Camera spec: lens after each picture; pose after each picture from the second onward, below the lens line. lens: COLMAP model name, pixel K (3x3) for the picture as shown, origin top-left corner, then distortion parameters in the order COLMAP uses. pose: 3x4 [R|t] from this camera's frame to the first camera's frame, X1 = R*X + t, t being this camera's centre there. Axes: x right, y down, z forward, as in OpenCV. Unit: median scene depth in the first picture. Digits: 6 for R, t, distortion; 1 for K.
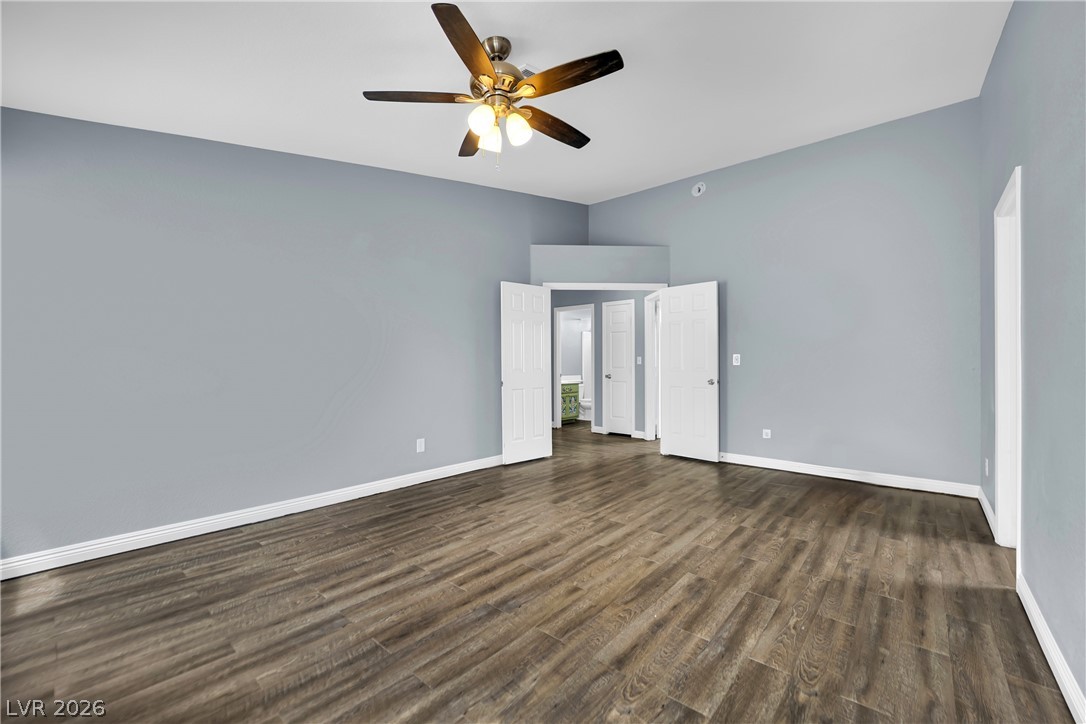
lens RADIAL K [[439.5, 0, 543.0], [0, 439.5, 362.0], [0, 0, 1]] dist [-0.013594, 0.000317]
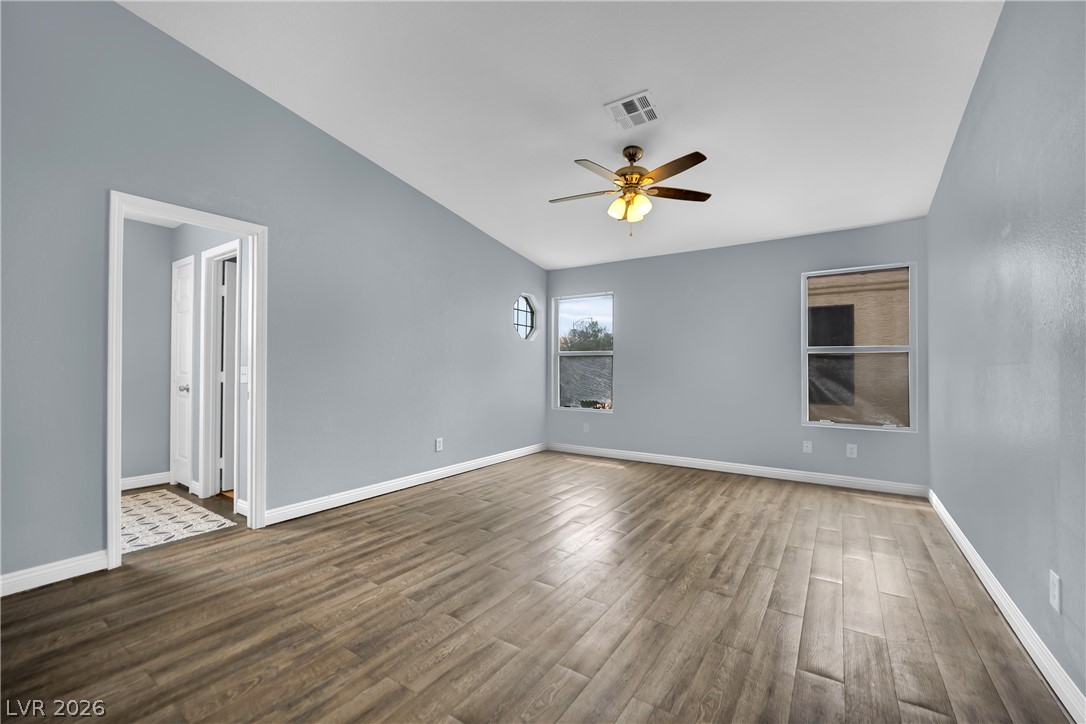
lens RADIAL K [[439.5, 0, 543.0], [0, 439.5, 362.0], [0, 0, 1]] dist [-0.013594, 0.000317]
pose [[-0.992342, -0.010765, -0.123048, 0.332901], [-0.009804, 0.999917, -0.008412, 0.004497], [0.123128, -0.007141, -0.992365, 2.150991]]
